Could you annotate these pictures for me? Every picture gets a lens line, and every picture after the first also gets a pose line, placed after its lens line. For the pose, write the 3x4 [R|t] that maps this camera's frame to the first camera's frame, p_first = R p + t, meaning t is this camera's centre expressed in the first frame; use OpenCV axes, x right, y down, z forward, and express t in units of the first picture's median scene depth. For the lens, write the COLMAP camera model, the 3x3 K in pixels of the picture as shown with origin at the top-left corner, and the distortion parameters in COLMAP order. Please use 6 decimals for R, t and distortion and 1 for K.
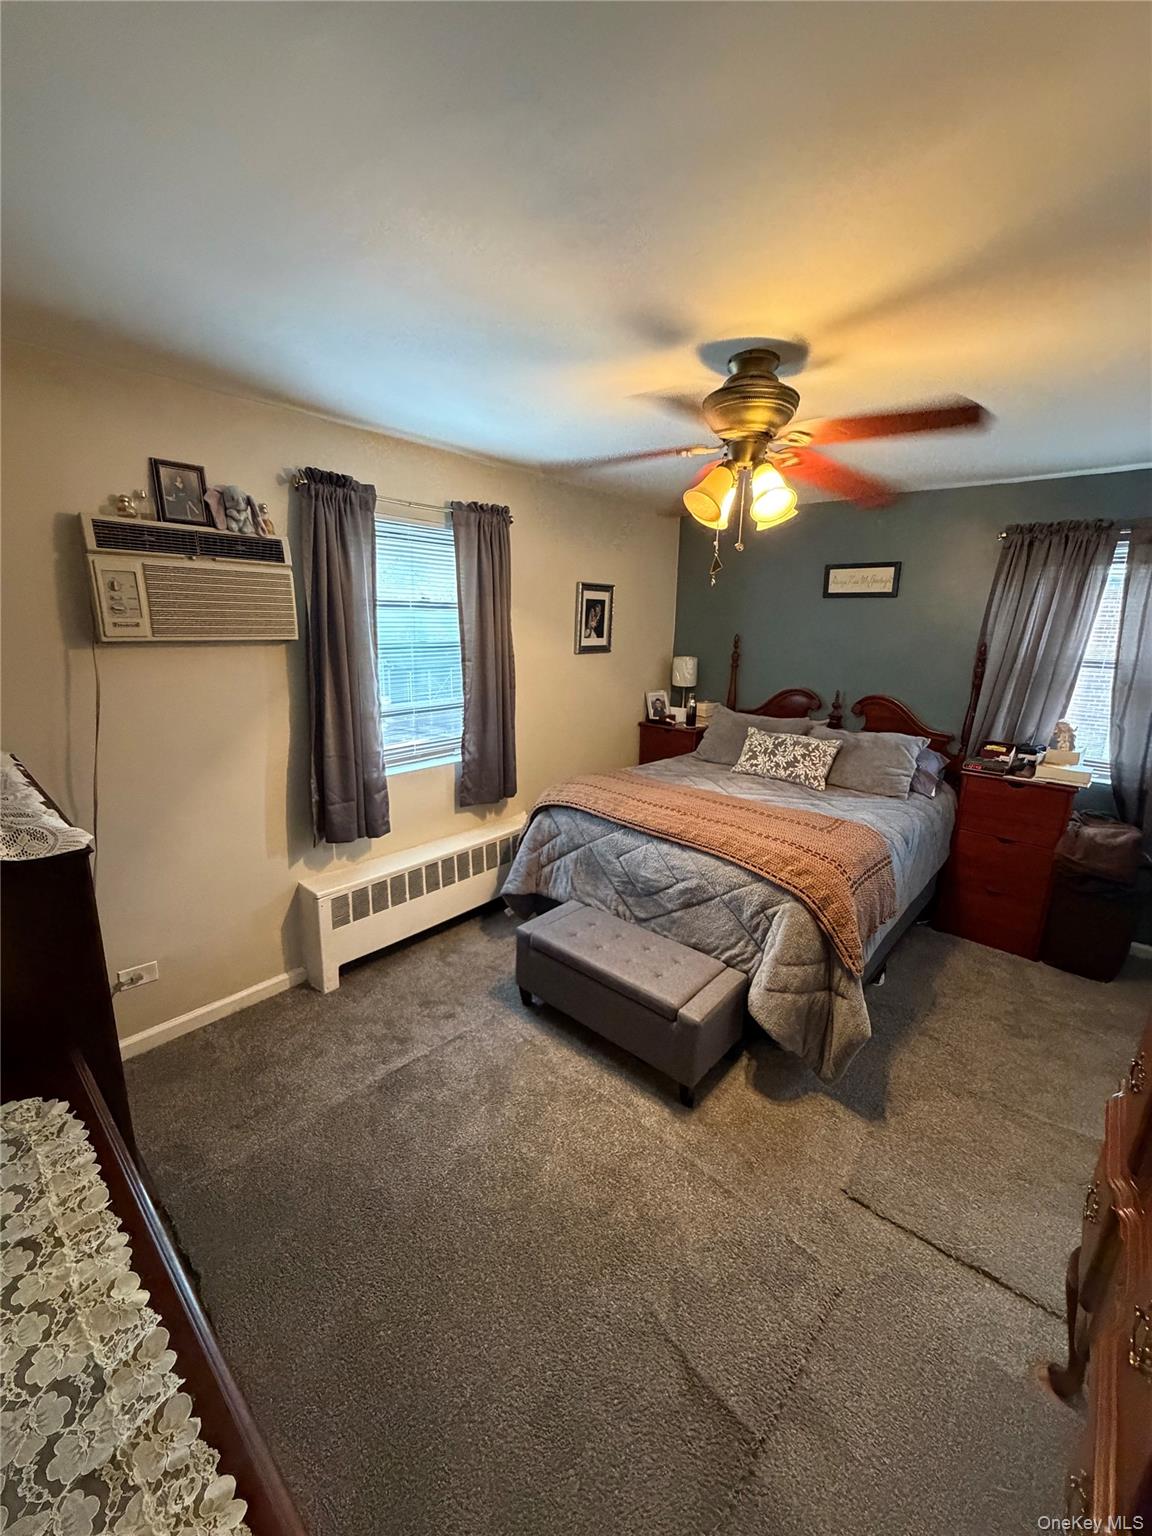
lens RADIAL K [[614.0, 0, 574.3], [0, 614.0, 768.6], [0, 0, 1]] dist [-0.003008, 0.000232]
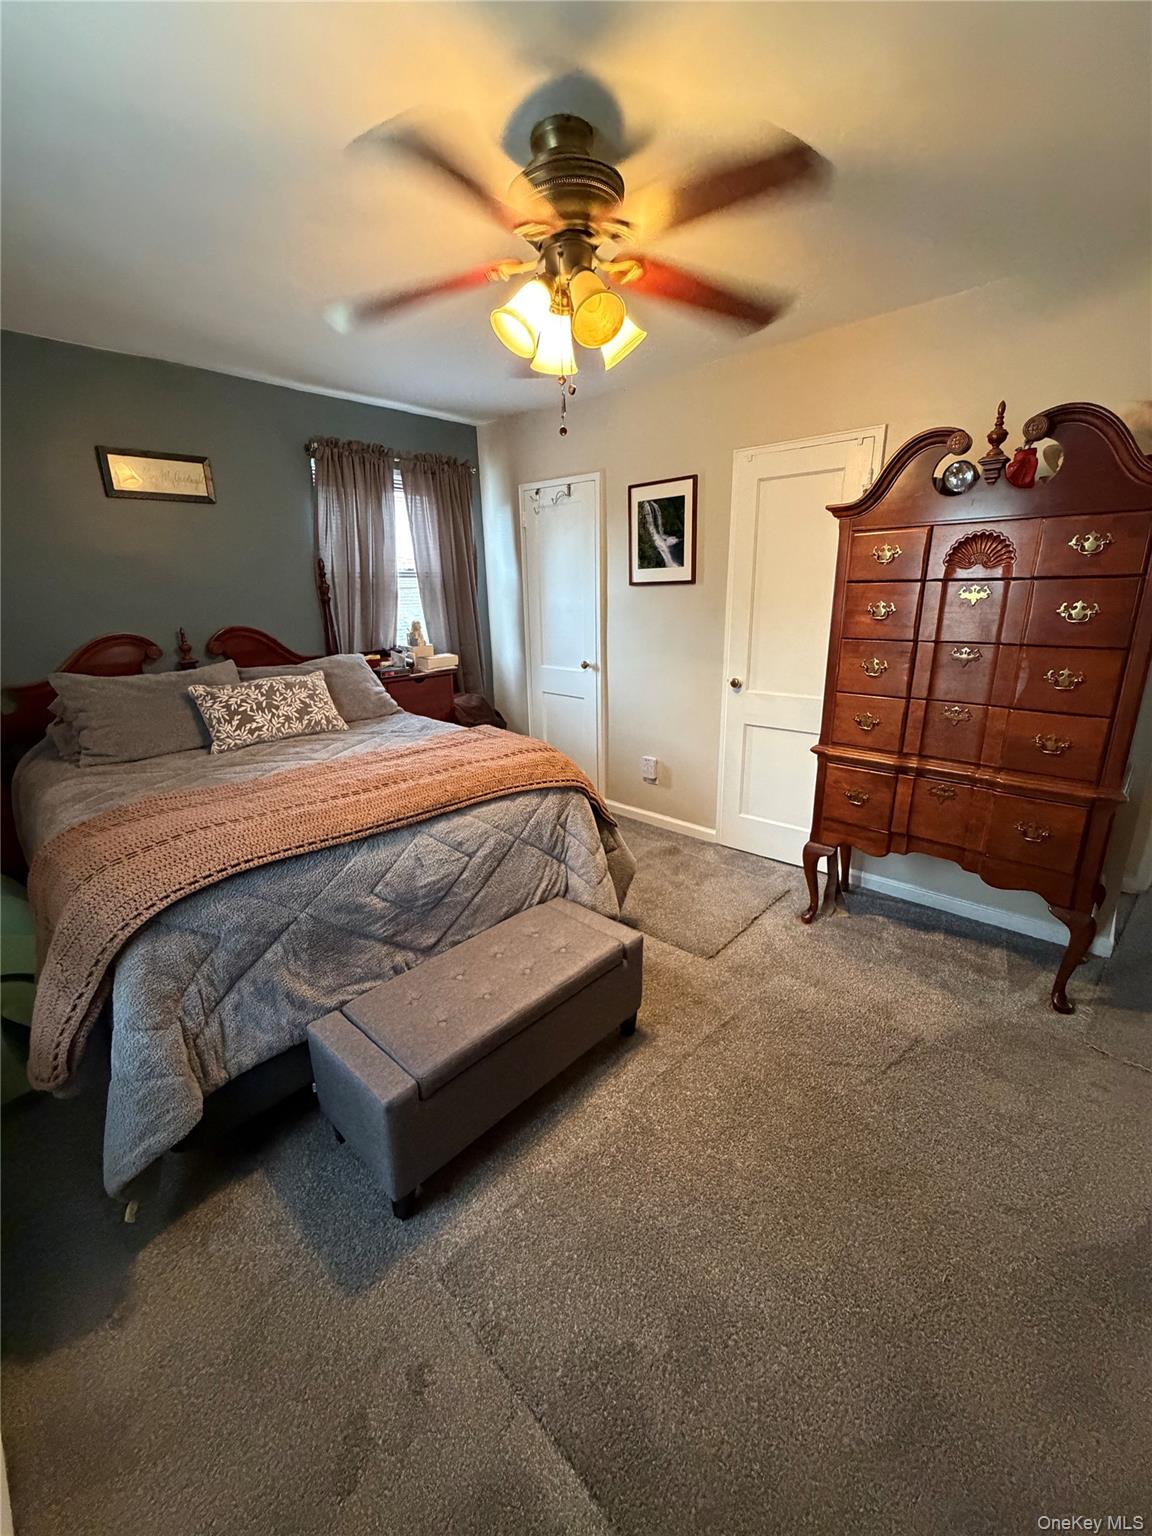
lens RADIAL K [[614.0, 0, 578.1], [0, 614.0, 764.7], [0, 0, 1]] dist [-0.003008, 0.000232]
pose [[0.016550, -0.301054, 0.953463, -0.475264], [0.257761, 0.922647, 0.286850, -0.093028], [-0.966067, 0.241018, 0.092870, 0.731198]]
